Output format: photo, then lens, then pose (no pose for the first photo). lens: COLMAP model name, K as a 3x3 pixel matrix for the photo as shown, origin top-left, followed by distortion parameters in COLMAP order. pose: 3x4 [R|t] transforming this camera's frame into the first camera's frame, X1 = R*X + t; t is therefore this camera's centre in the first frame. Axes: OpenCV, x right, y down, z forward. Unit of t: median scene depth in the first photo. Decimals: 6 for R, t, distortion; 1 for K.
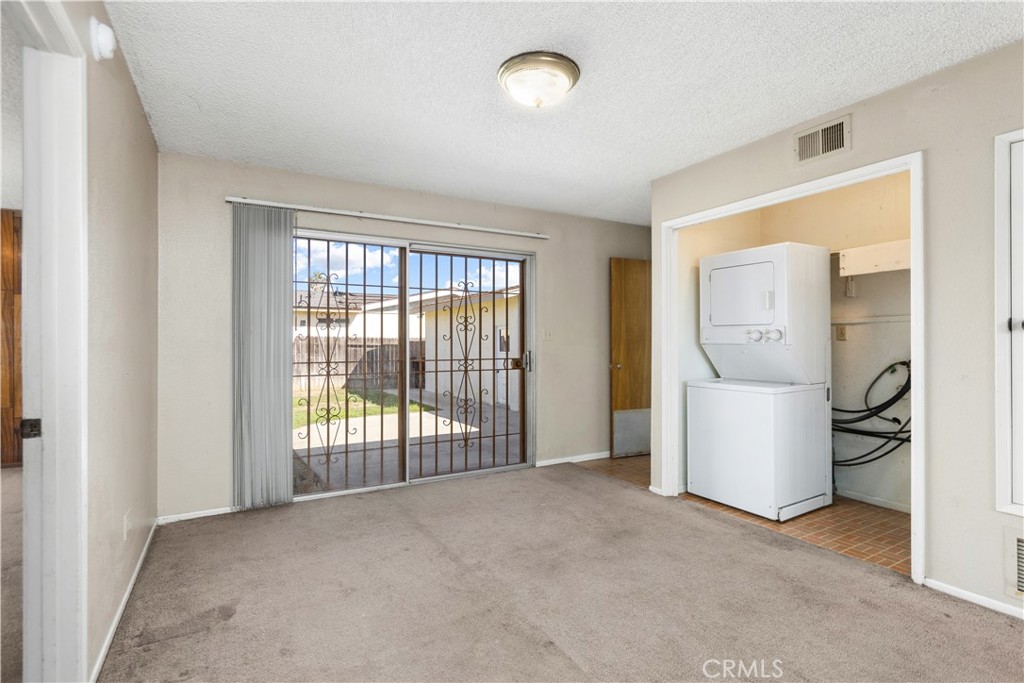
lens RADIAL K [[493.5, 0, 512.0], [0, 493.5, 341.5], [0, 0, 1]] dist [-0.077326, 0.000088]
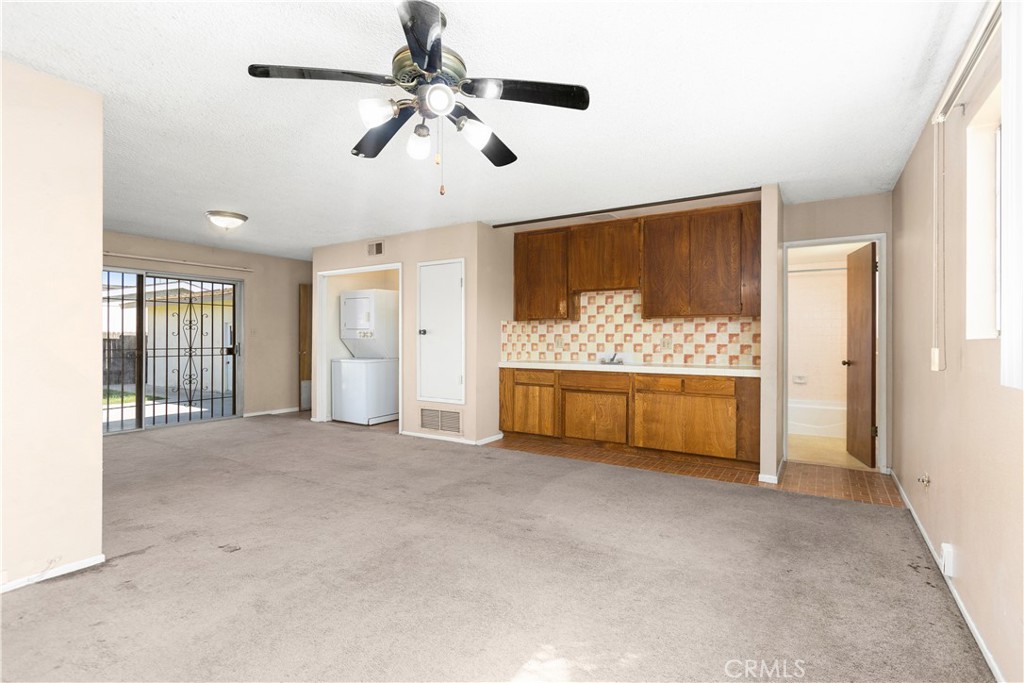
lens RADIAL K [[490.6, 0, 512.0], [0, 490.6, 341.5], [0, 0, 1]] dist [0.001658, 0.000423]
pose [[0.887634, 0.002921, 0.460541, 0.090890], [-0.005693, 0.999973, 0.004631, 0.002551], [-0.460515, -0.006732, 0.887626, -0.812267]]
